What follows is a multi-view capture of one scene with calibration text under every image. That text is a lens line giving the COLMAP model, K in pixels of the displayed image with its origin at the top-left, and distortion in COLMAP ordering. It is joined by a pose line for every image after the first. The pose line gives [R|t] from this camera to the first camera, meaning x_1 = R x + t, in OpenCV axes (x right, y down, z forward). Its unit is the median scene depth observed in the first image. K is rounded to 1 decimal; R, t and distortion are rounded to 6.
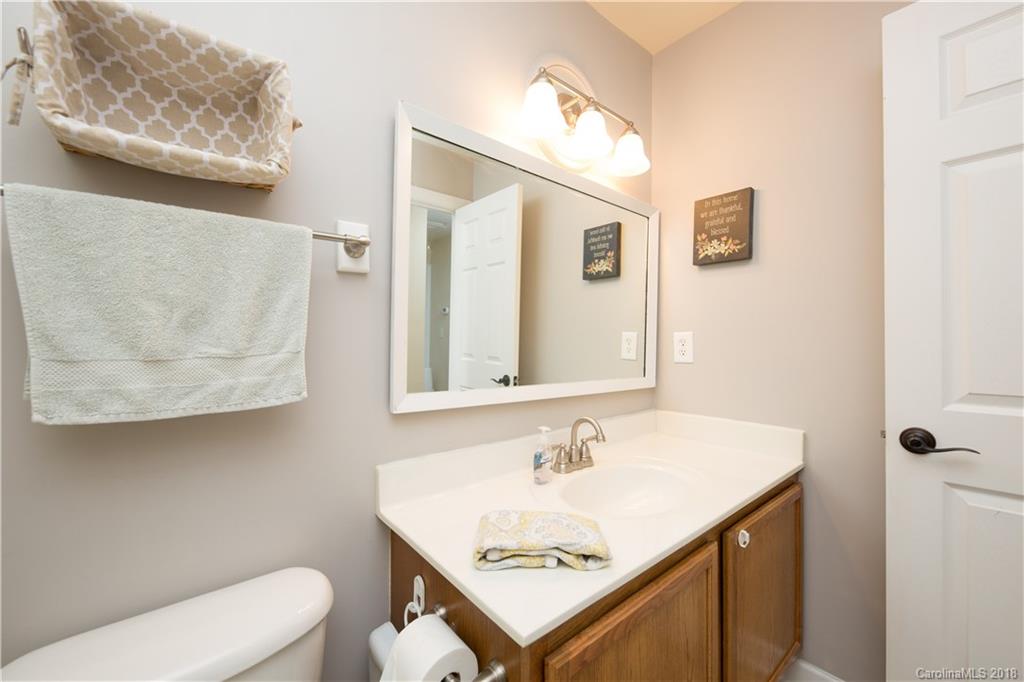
lens RADIAL K [[398.3, 0, 512.0], [0, 398.3, 341.0], [0, 0, 1]] dist [0.000476, 0.000008]
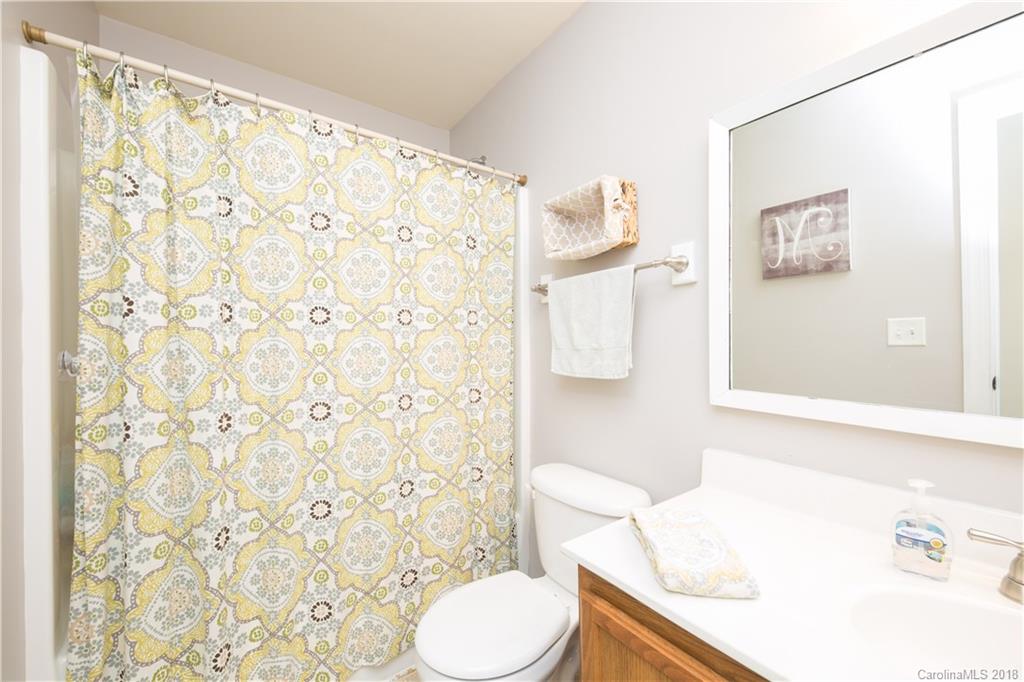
lens RADIAL K [[398.3, 0, 512.0], [0, 398.3, 341.0], [0, 0, 1]] dist [0.000476, 0.000008]
pose [[-0.056036, -0.005560, -0.998413, 0.887115], [0.005531, 0.999967, -0.005879, 0.009772], [0.998413, -0.005852, -0.056004, 0.545505]]
